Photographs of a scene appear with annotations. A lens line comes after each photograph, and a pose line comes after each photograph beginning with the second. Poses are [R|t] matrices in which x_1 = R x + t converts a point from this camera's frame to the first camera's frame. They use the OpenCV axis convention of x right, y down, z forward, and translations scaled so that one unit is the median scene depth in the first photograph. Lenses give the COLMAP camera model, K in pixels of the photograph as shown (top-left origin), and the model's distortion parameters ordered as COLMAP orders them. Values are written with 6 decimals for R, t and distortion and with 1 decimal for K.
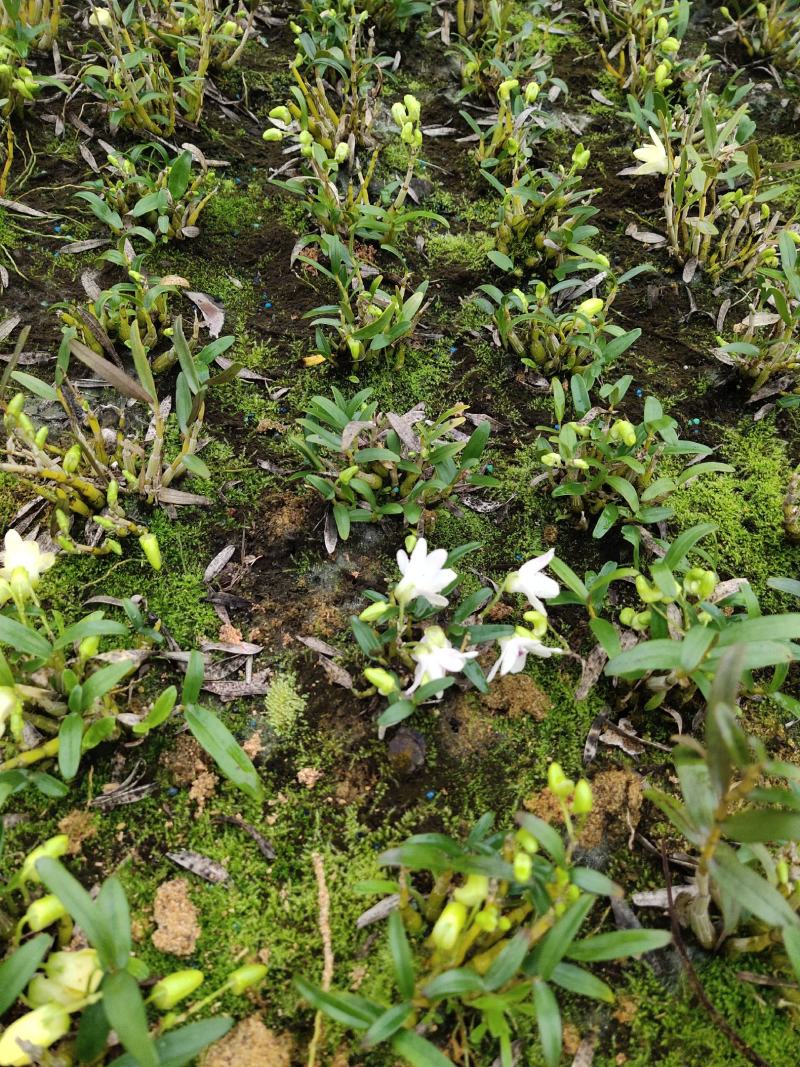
lens RADIAL K [[867.5, 0, 400.4], [0, 867.5, 532.9], [0, 0, 1]] dist [-0.081228, -0.005996]
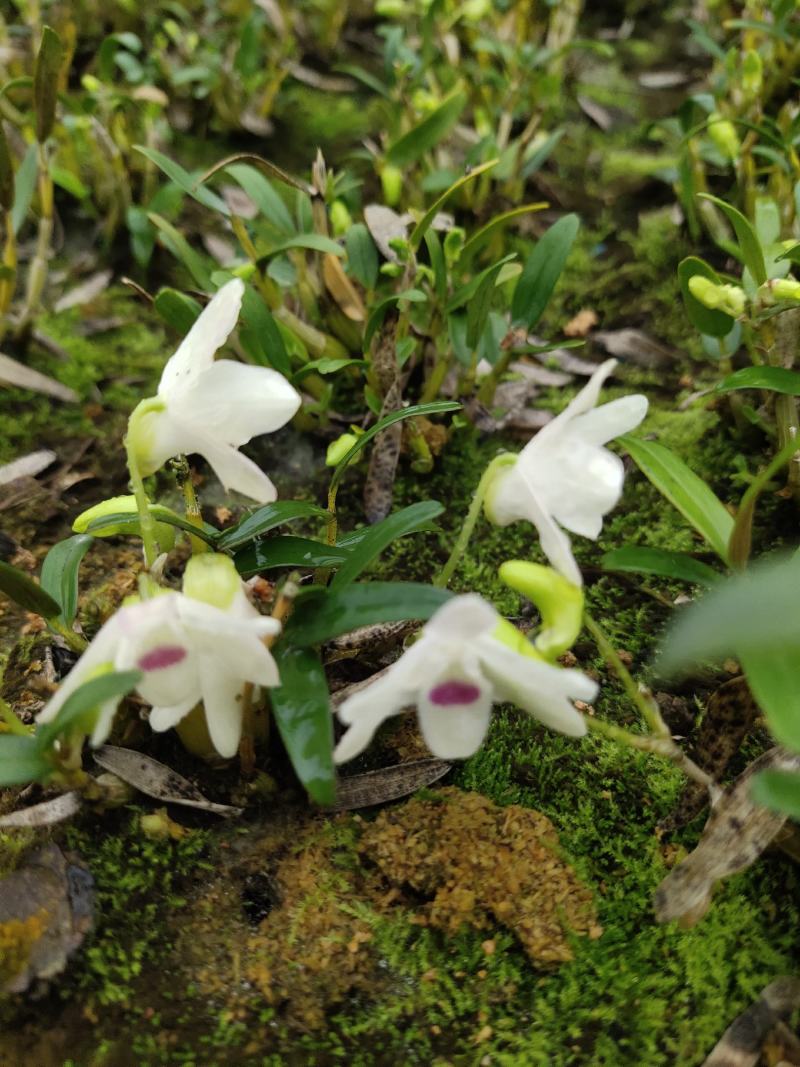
lens RADIAL K [[867.5, 0, 399.1], [0, 867.5, 534.4], [0, 0, 1]] dist [-0.081228, -0.005996]
pose [[0.929928, 0.105788, -0.352198, 0.205247], [-0.194944, 0.953897, -0.228205, 0.152653], [0.311820, 0.280873, 0.907678, 0.679754]]
